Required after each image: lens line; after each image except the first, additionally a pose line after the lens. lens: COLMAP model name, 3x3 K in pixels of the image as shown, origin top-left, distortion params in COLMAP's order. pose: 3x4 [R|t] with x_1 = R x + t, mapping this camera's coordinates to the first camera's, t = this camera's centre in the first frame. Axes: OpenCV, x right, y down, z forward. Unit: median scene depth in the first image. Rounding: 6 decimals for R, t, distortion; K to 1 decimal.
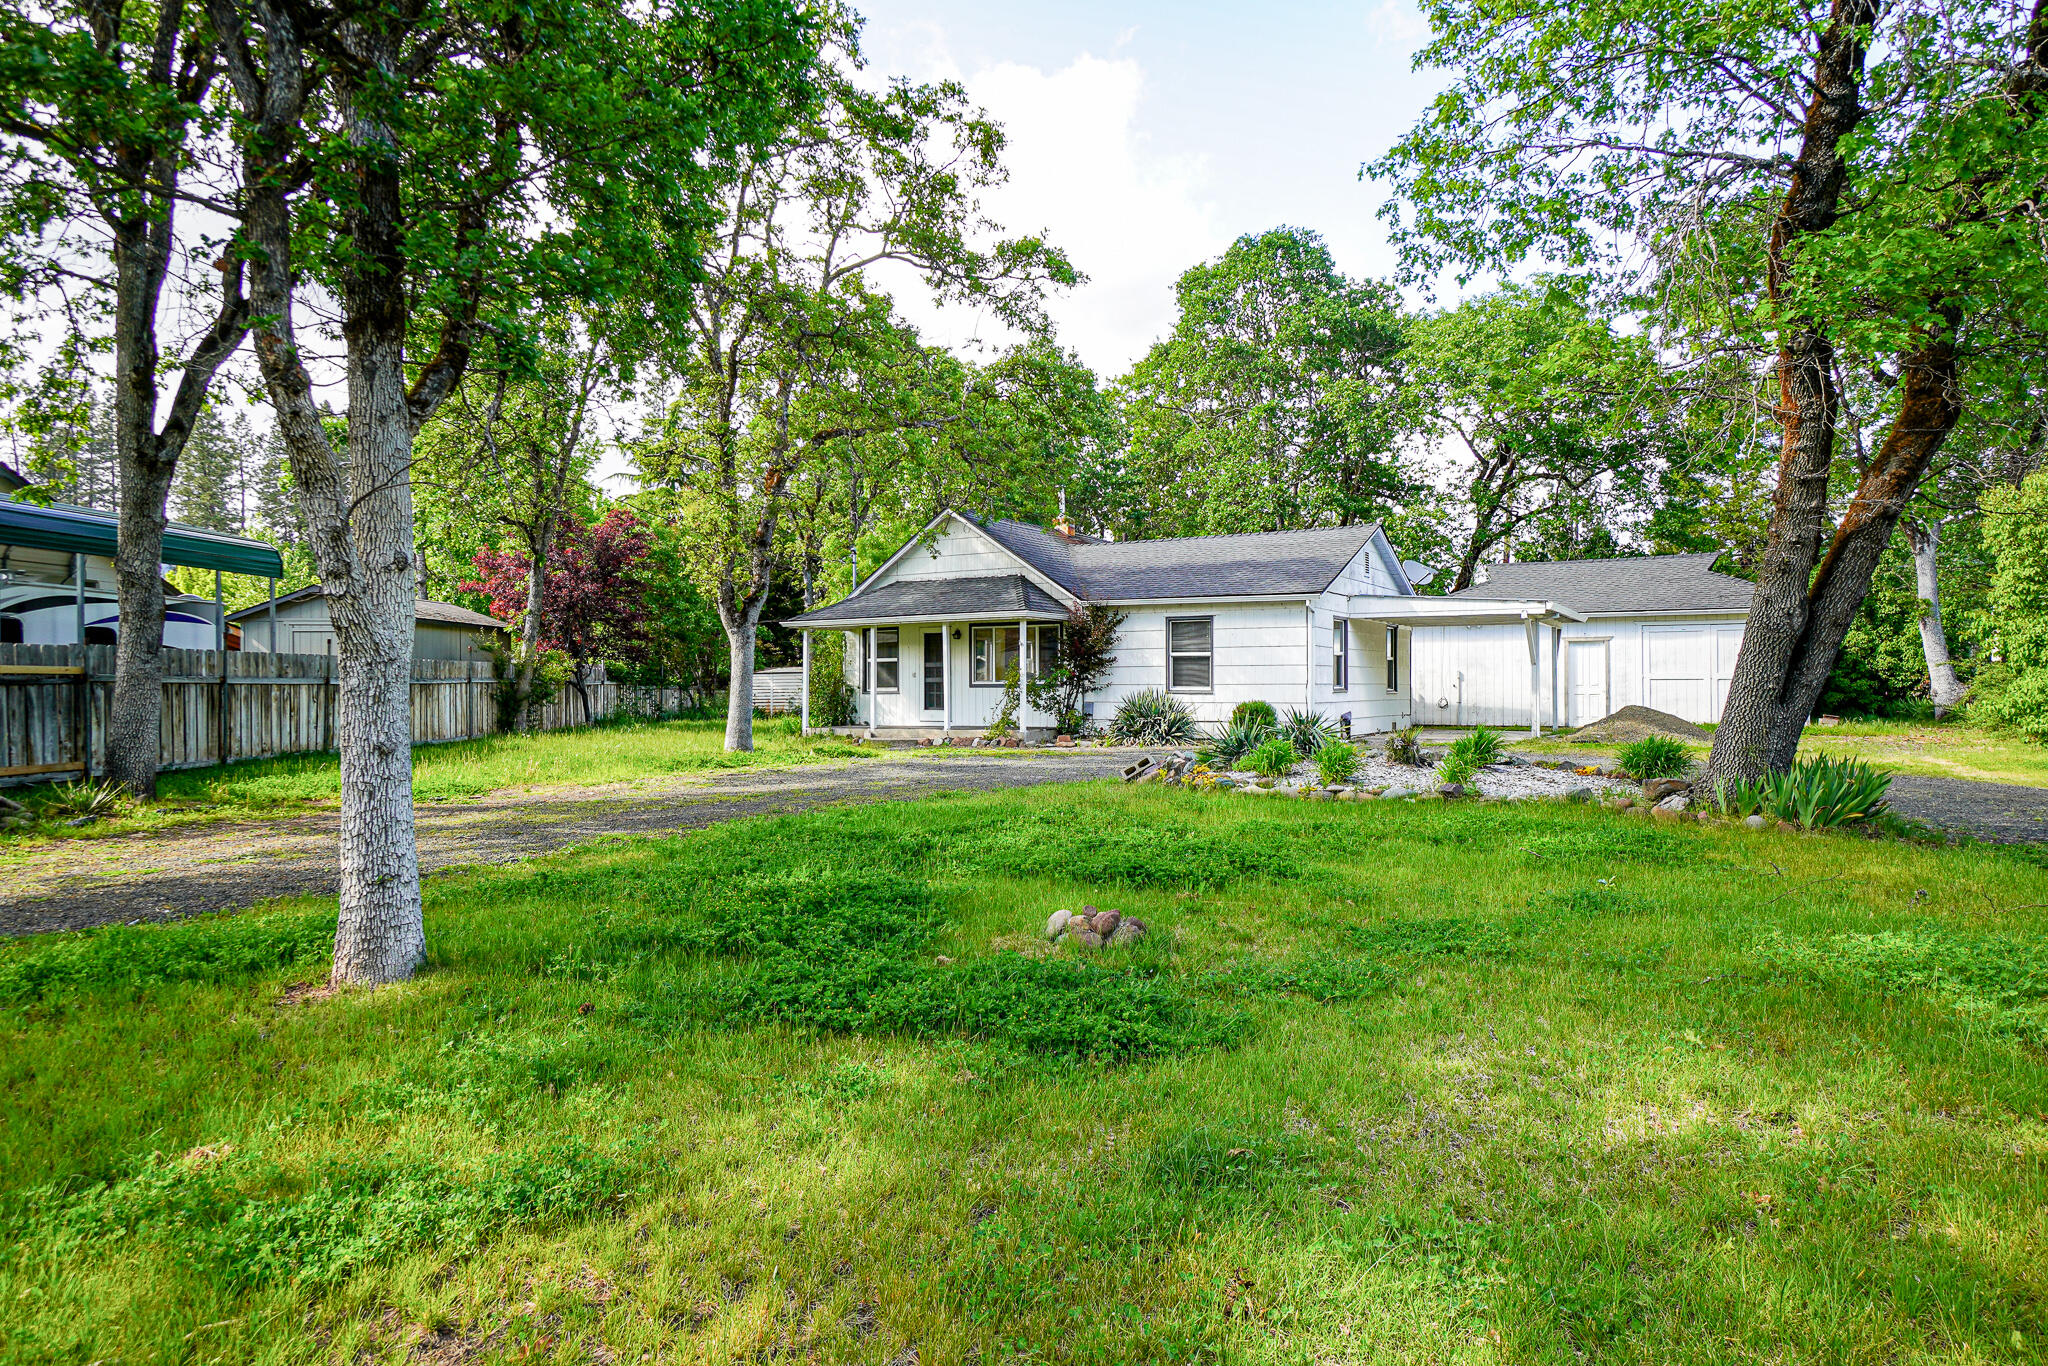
lens RADIAL K [[1236.1, 0, 1024.1], [0, 1236.1, 683.3], [0, 0, 1]] dist [-0.000424, 0.000133]
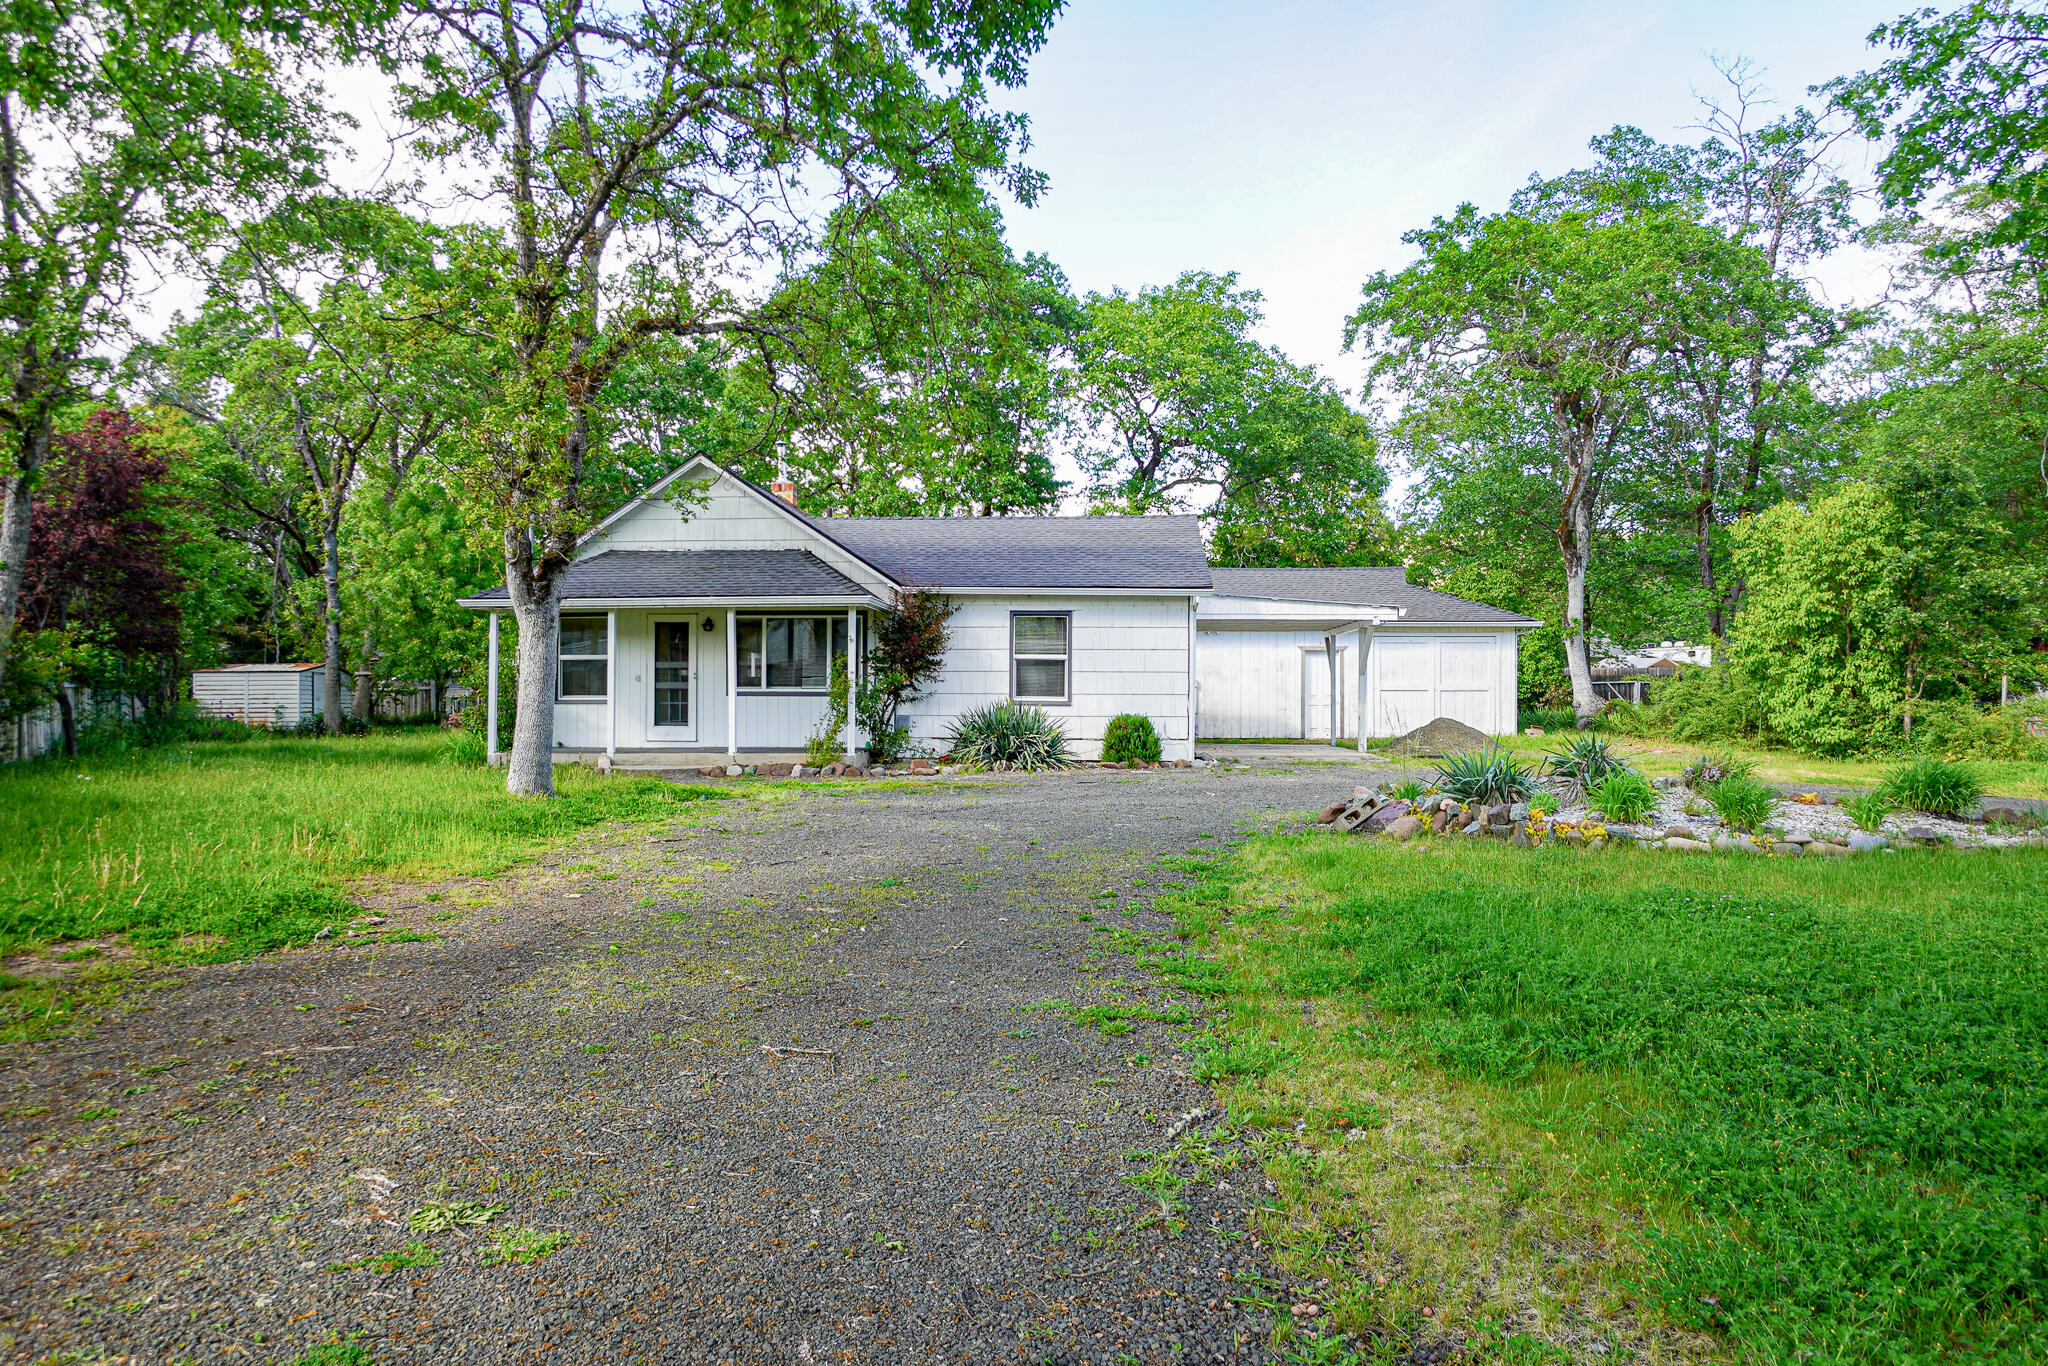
lens RADIAL K [[1300.2, 0, 1023.9], [0, 1300.2, 686.5], [0, 0, 1]] dist [0.004999, 0.000820]
pose [[0.903321, 0.008740, 0.428876, -0.237265], [-0.007984, 0.999962, -0.003563, -0.001164], [-0.428891, -0.000206, 0.903356, 0.228673]]
